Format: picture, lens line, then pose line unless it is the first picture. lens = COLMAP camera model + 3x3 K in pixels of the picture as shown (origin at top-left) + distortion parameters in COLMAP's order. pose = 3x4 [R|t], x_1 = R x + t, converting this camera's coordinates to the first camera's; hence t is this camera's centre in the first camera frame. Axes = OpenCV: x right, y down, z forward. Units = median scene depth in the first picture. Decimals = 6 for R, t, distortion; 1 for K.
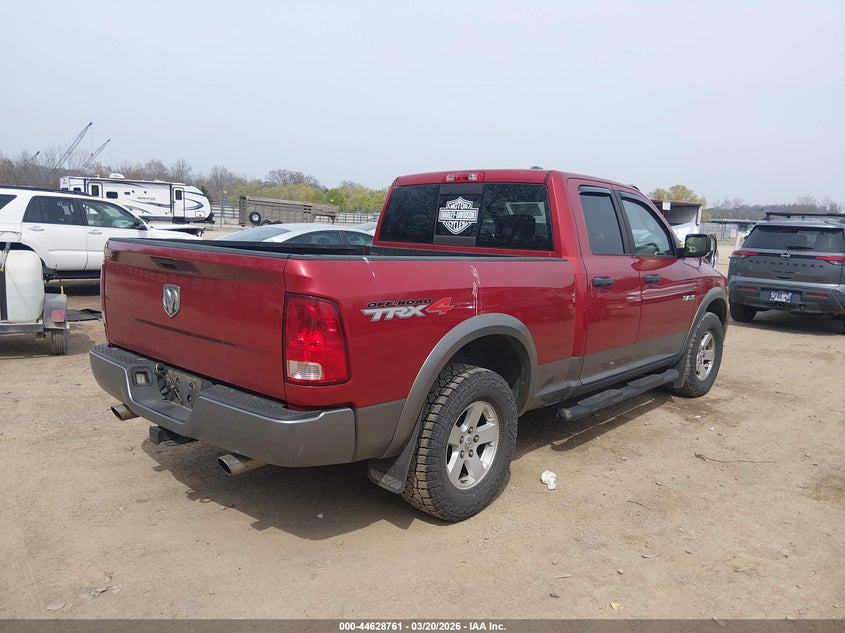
lens RADIAL K [[624.4, 0, 422.5], [0, 624.4, 316.5], [0, 0, 1]] dist [-0.005631, -0.004232]
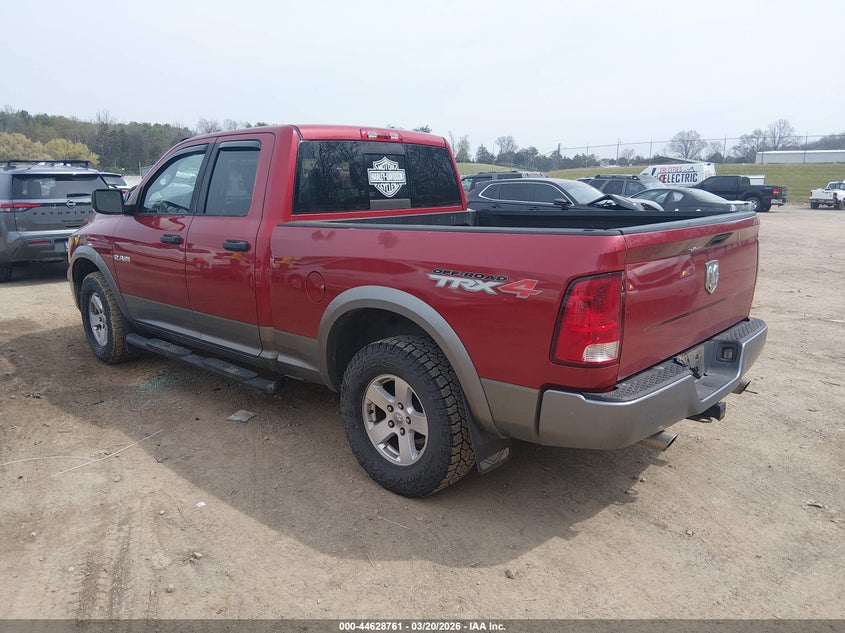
lens RADIAL K [[624.4, 0, 422.5], [0, 624.4, 316.5], [0, 0, 1]] dist [-0.005631, -0.004232]
pose [[0.055478, -0.250350, 0.966564, -0.913113], [0.156083, 0.958328, 0.239258, -0.178371], [-0.986185, 0.137591, 0.092242, 0.894708]]
